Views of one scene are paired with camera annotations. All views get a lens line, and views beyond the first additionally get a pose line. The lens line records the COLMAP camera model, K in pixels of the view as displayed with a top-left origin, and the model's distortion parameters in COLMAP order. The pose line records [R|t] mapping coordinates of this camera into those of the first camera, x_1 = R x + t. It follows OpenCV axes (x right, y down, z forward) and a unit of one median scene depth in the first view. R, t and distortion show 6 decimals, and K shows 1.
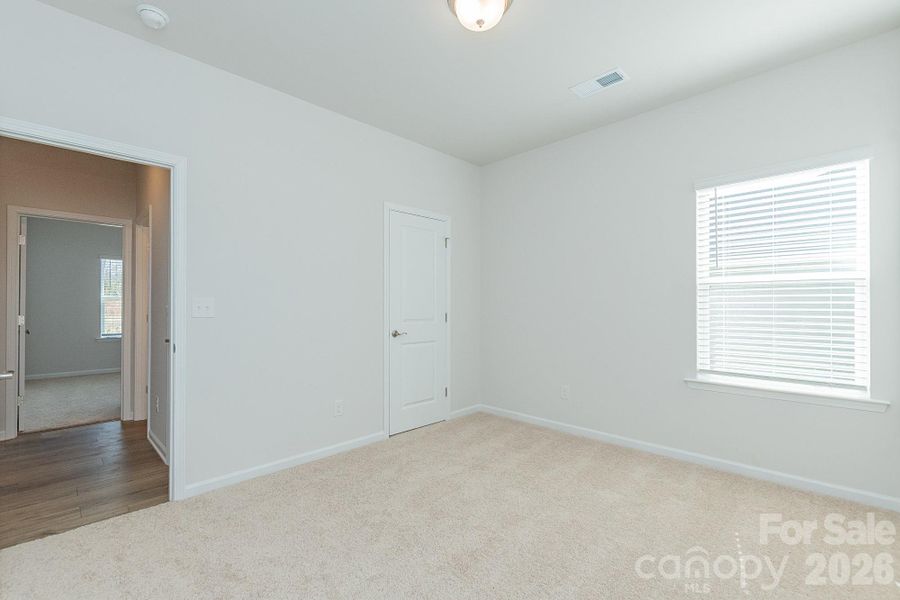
lens RADIAL K [[411.6, 0, 450.0], [0, 411.6, 300.0], [0, 0, 1]] dist [0.000501, 0.000032]
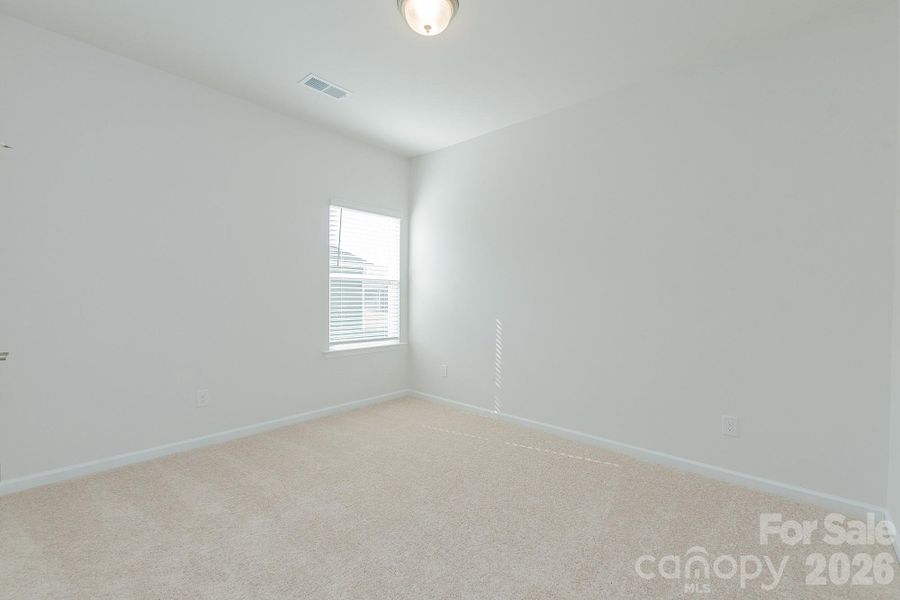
lens RADIAL K [[411.6, 0, 450.0], [0, 411.6, 300.0], [0, 0, 1]] dist [0.000501, 0.000032]
pose [[-0.098507, -0.009907, 0.995087, -0.757923], [-0.024824, 0.999664, 0.007495, 0.013515], [-0.994827, -0.023964, -0.098720, 0.777288]]
